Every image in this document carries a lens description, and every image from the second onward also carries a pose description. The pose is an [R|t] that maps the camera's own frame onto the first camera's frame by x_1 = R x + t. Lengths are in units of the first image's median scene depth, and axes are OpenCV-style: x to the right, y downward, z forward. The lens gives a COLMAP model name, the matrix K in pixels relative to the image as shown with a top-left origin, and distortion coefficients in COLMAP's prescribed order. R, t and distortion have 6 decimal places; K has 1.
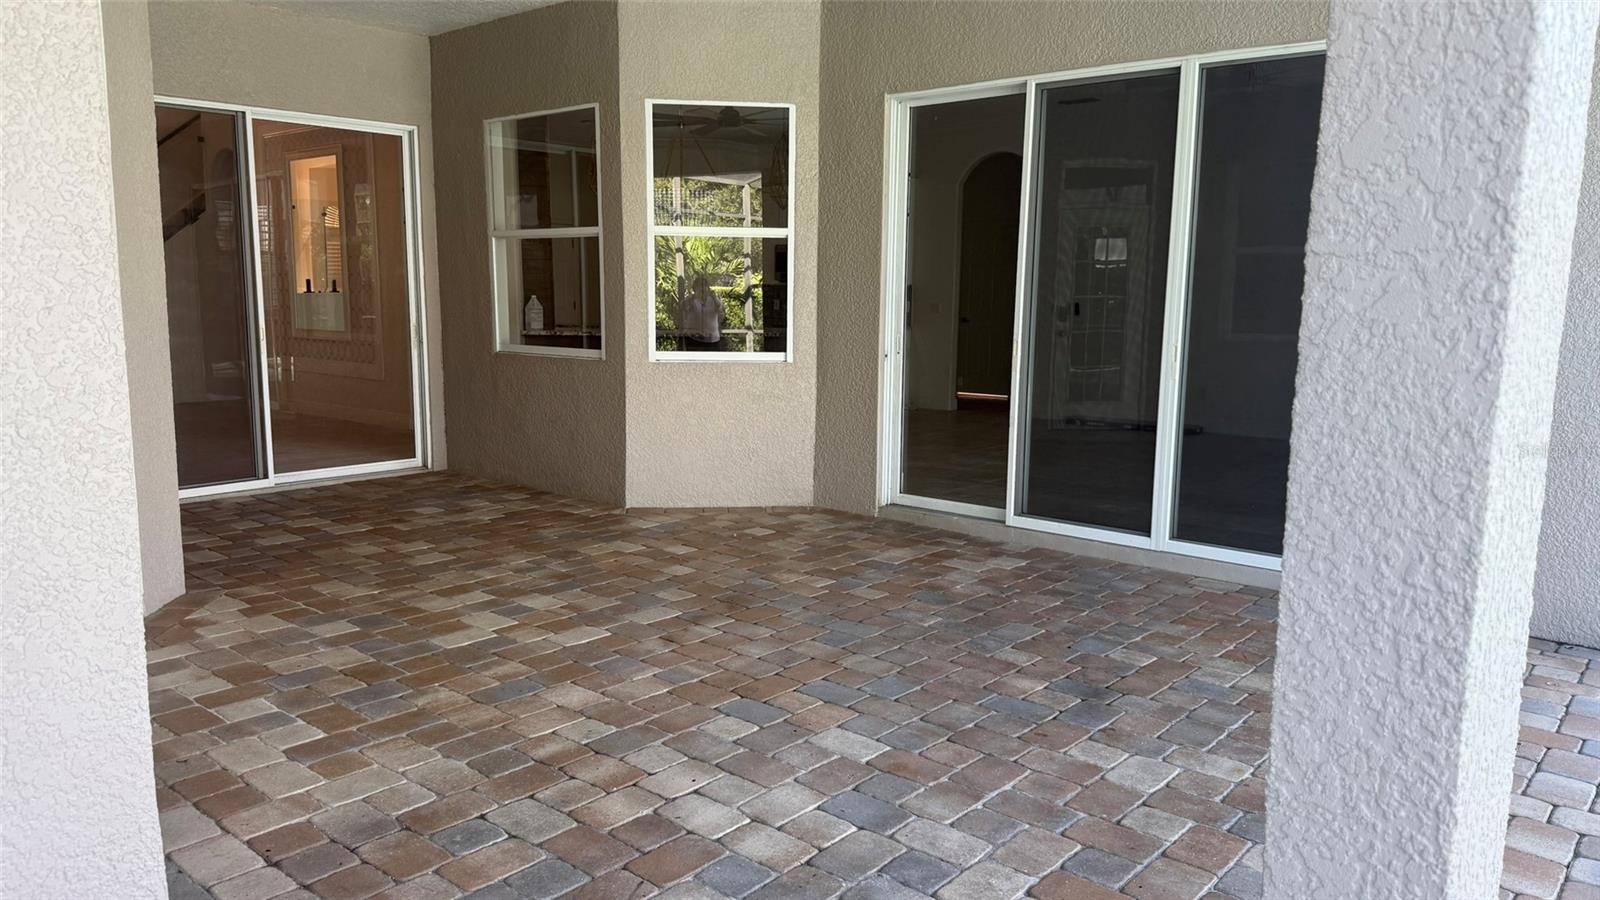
lens RADIAL K [[1123.6, 0, 803.2], [0, 1123.6, 463.8], [0, 0, 1]] dist [0.014232, -0.009150]
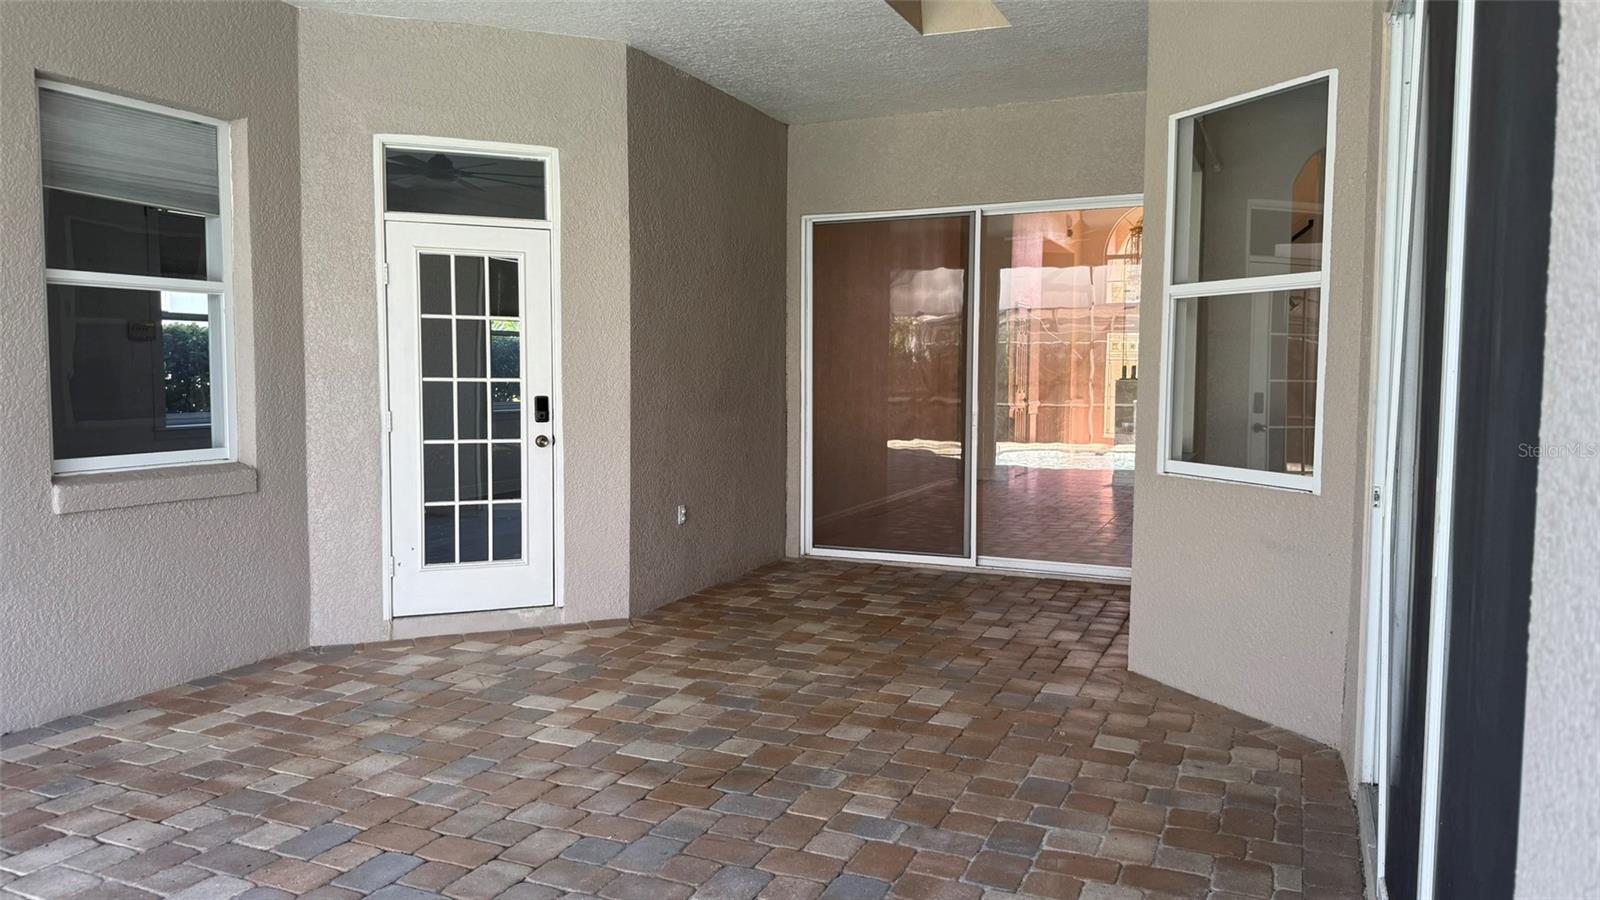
lens RADIAL K [[1120.4, 0, 798.8], [0, 1120.4, 446.4], [0, 0, 1]] dist [0.024531, -0.040515]
pose [[0.278339, 0.058095, -0.958724, 0.671179], [-0.145722, 0.989168, 0.017633, -0.120099], [0.949364, 0.134800, 0.283790, 0.795950]]
